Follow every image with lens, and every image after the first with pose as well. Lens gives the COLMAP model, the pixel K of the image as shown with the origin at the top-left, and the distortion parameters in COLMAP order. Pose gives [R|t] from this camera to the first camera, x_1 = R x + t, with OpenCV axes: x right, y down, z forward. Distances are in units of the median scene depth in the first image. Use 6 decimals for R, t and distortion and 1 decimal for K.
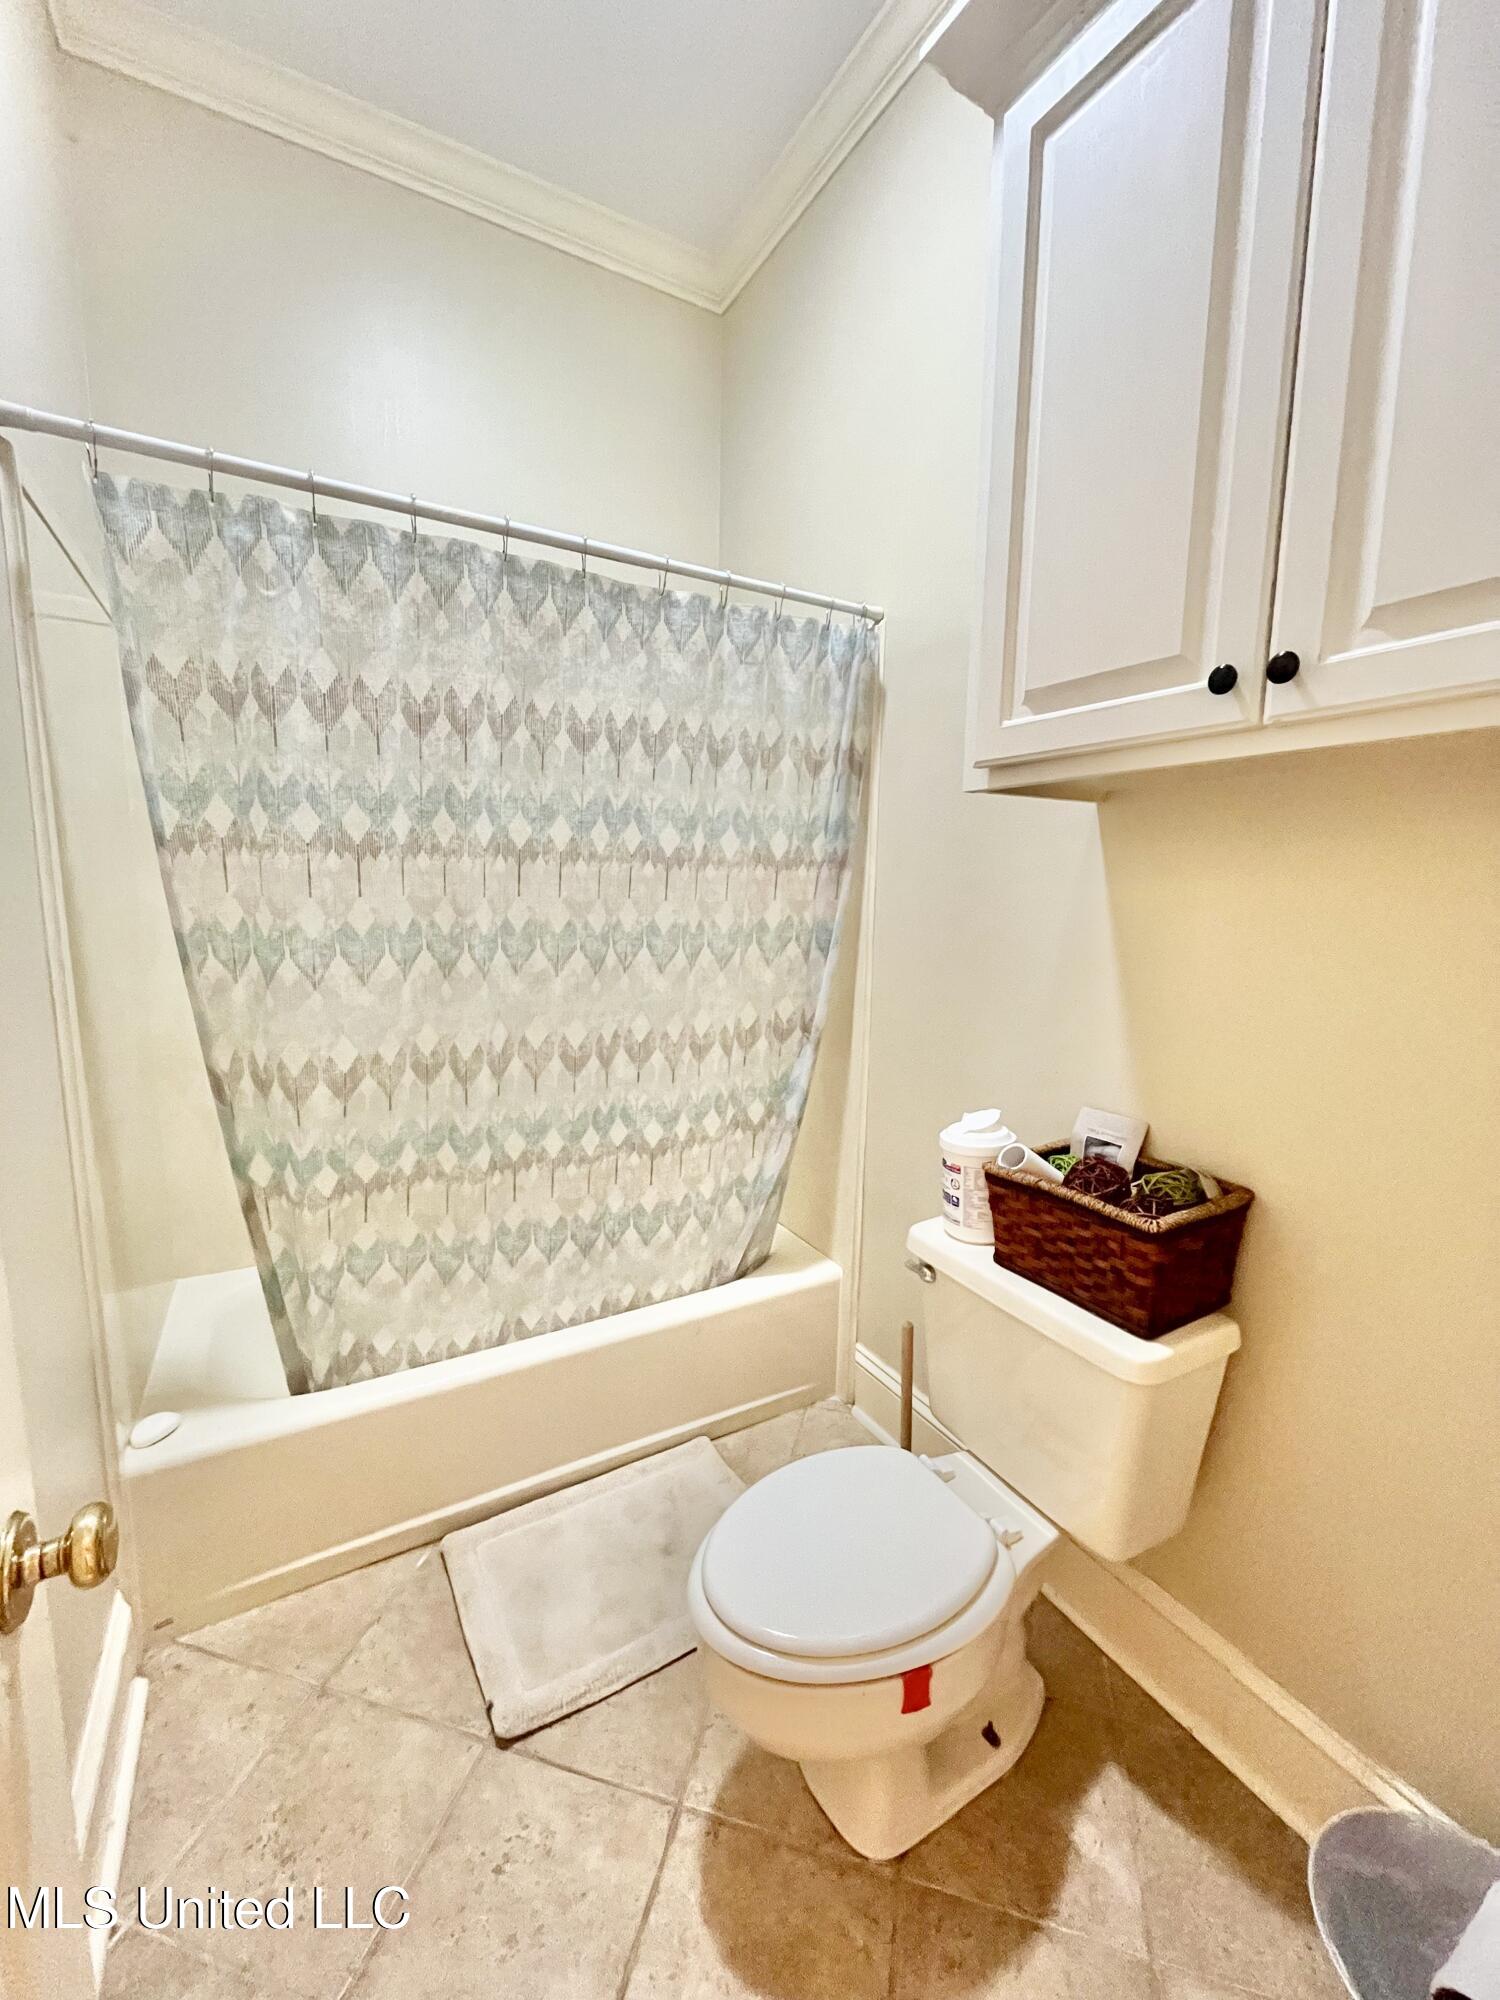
lens RADIAL K [[812.1, 0, 751.8], [0, 812.1, 1000.0], [0, 0, 1]] dist [-0.003529, 0.000697]
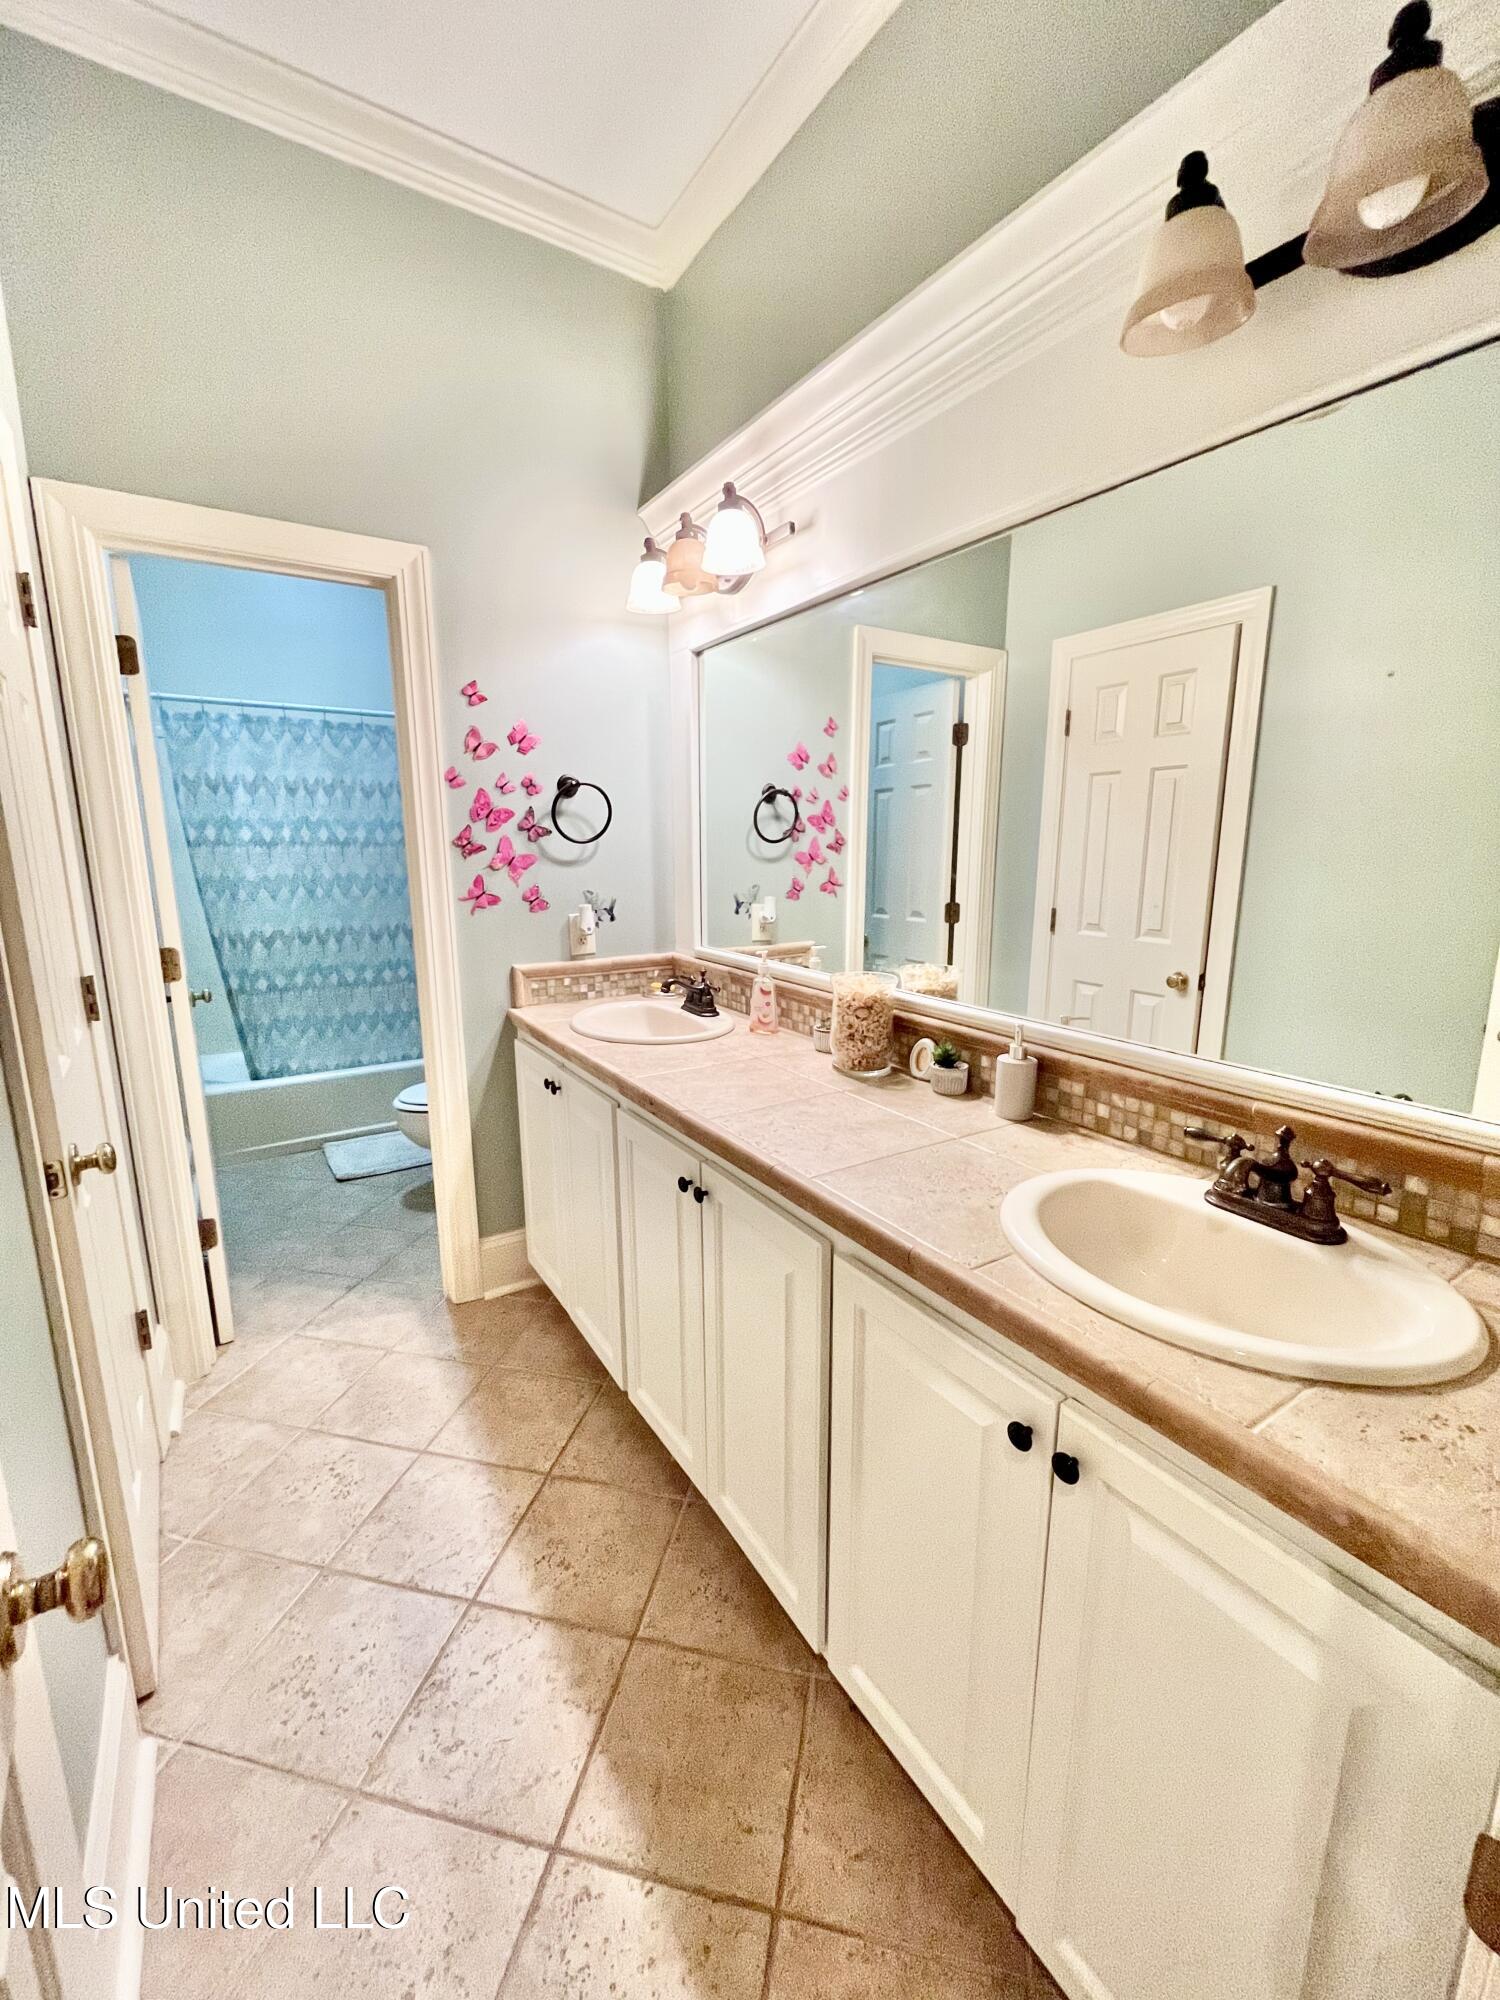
lens RADIAL K [[812.1, 0, 750.0], [0, 812.1, 998.6], [0, 0, 1]] dist [-0.003529, 0.000697]
pose [[0.998487, -0.026364, 0.048253, 0.821852], [0.024109, 0.998616, 0.046743, 0.196833], [-0.049418, -0.045509, 0.997741, -1.511422]]
